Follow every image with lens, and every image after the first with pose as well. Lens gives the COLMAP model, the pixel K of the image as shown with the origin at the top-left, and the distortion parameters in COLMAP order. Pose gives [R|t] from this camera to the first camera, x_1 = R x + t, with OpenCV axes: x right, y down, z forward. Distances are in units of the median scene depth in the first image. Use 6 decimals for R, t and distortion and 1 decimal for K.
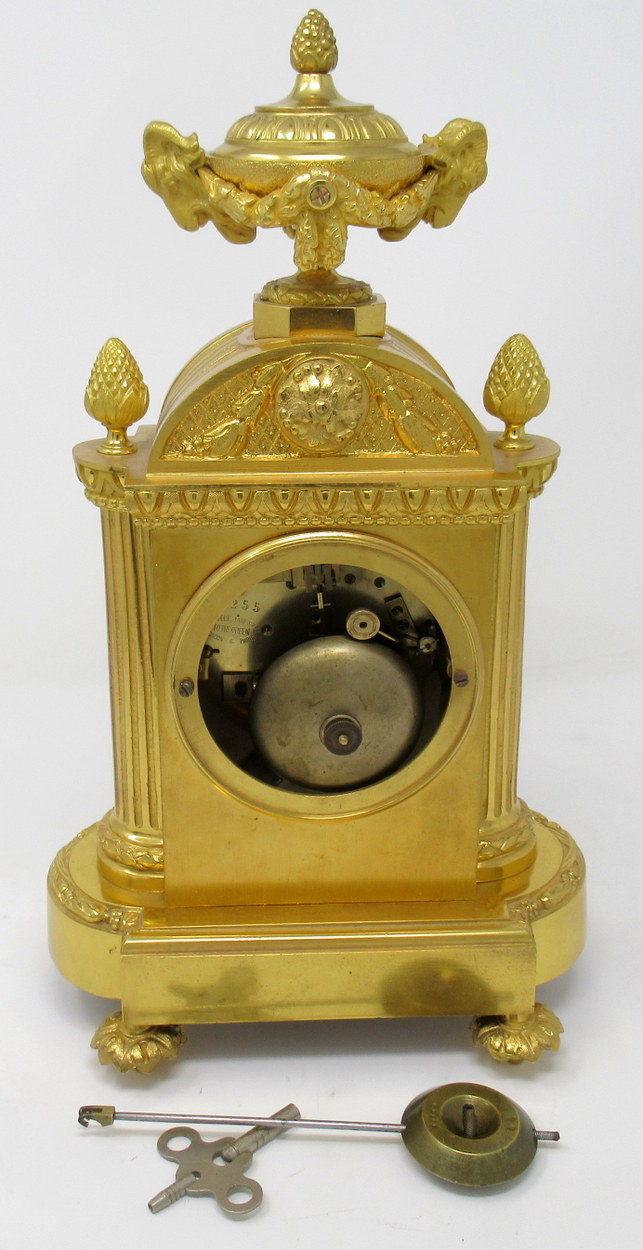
lens RADIAL K [[1536.9, 0, 307.0], [0, 1536.9, 673.9], [0, 0, 1]] dist [0.046889, 0.000000]
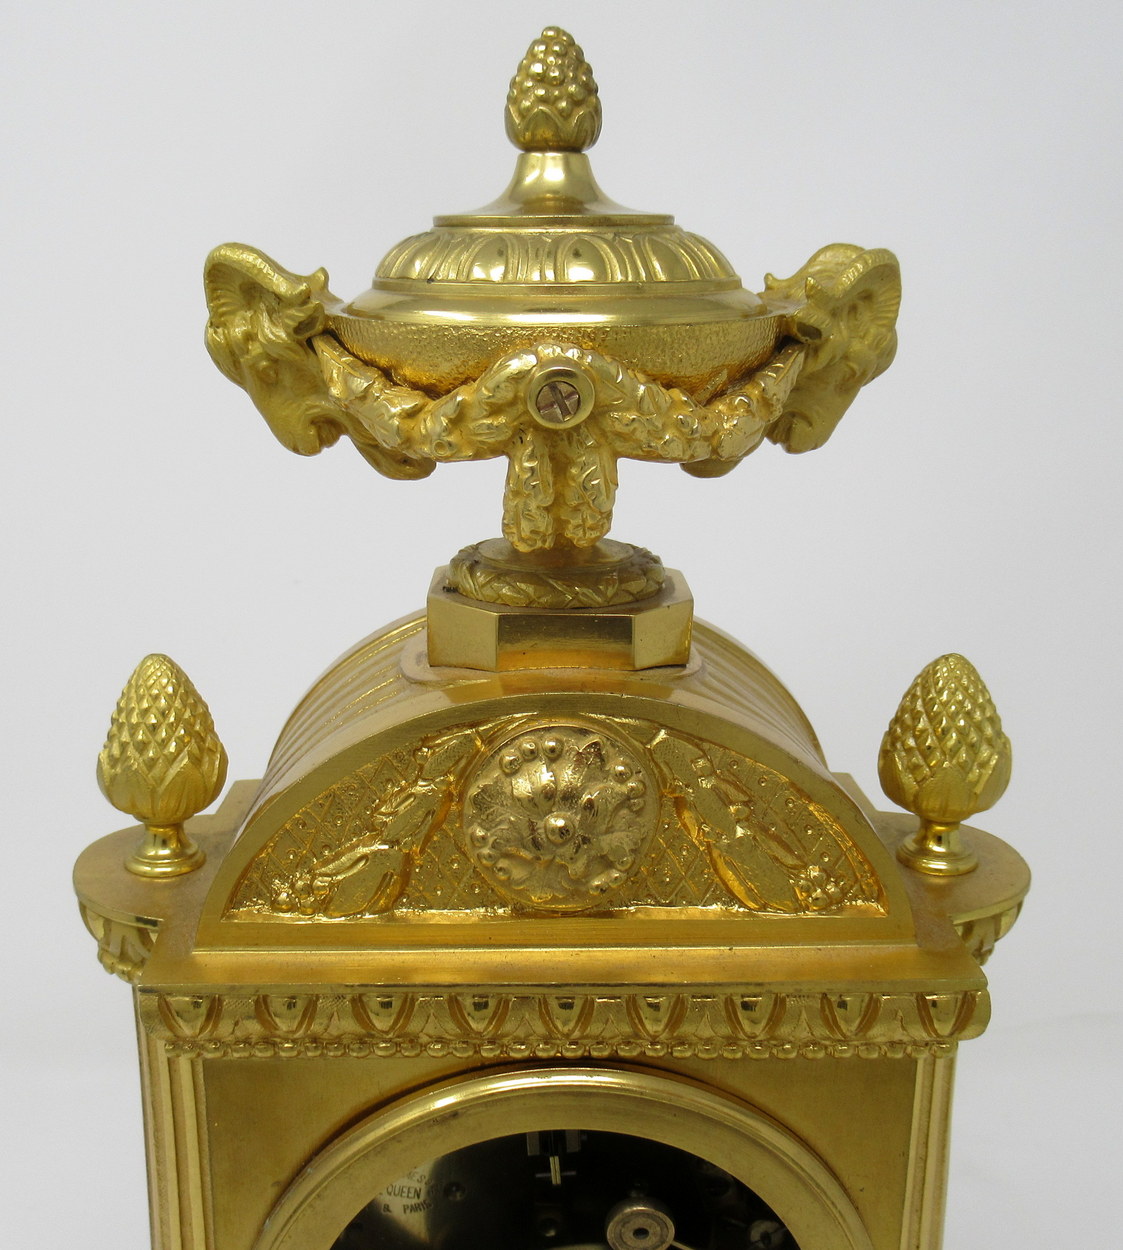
lens RADIAL K [[1557.9, 0, 532.9], [0, 1557.9, 659.0], [0, 0, 1]] dist [0.020834, 0.000000]
pose [[0.999618, 0.013609, -0.024059, 0.012051], [-0.015879, 0.995173, -0.096840, -0.174834], [0.022625, 0.097186, 0.995009, 0.508464]]
